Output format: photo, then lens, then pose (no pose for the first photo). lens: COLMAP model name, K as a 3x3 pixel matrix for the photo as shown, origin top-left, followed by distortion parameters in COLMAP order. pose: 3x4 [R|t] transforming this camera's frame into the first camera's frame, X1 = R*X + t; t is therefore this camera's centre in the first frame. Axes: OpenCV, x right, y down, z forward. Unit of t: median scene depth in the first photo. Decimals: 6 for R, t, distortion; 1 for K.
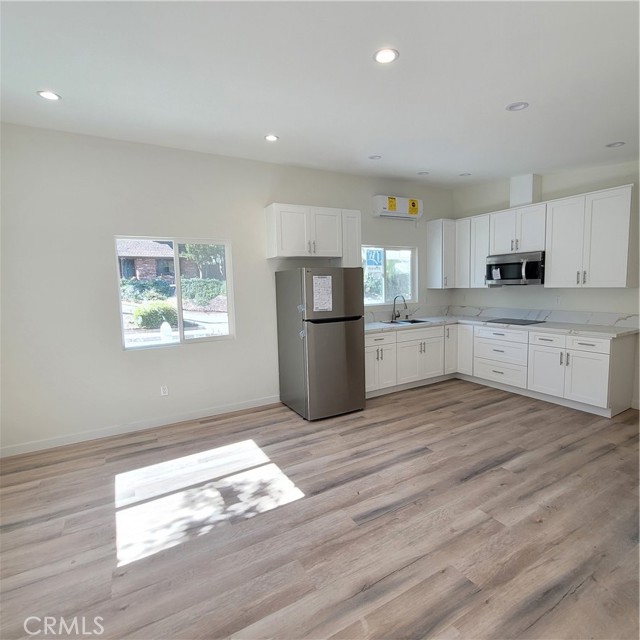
lens RADIAL K [[355.6, 0, 315.7], [0, 355.6, 320.5], [0, 0, 1]] dist [-0.009031, 0.003374]
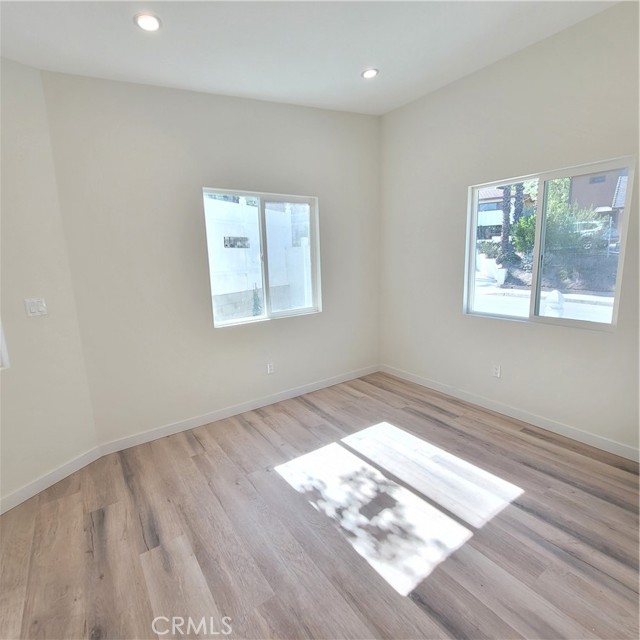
lens RADIAL K [[350.4, 0, 318.5], [0, 350.4, 317.0], [0, 0, 1]] dist [-0.001018, 0.001544]
pose [[0.094238, 0.200692, -0.975111, 0.295905], [-0.071591, 0.978301, 0.194429, -0.052837], [0.992972, 0.051486, 0.106560, 0.475404]]
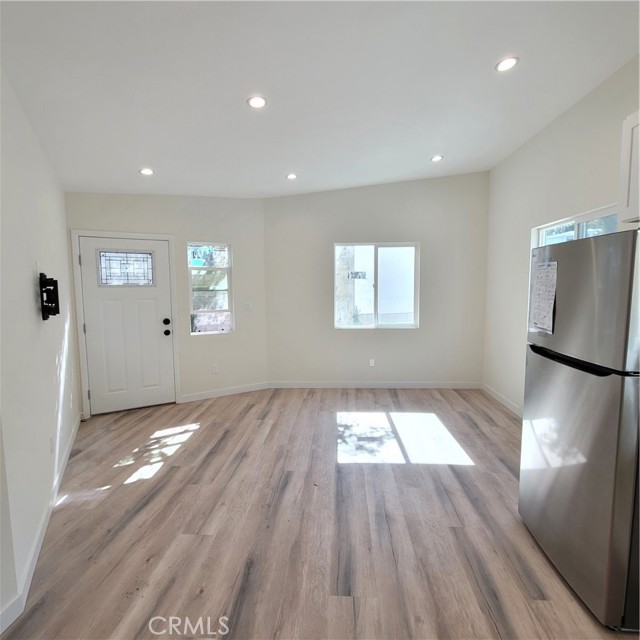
lens RADIAL K [[350.4, 0, 318.5], [0, 350.4, 317.0], [0, 0, 1]] dist [-0.001018, 0.001544]
pose [[-0.549631, 0.108000, -0.828397, 0.574463], [-0.060841, 0.983800, 0.168628, -0.105840], [0.833189, 0.143084, -0.534156, 0.939039]]
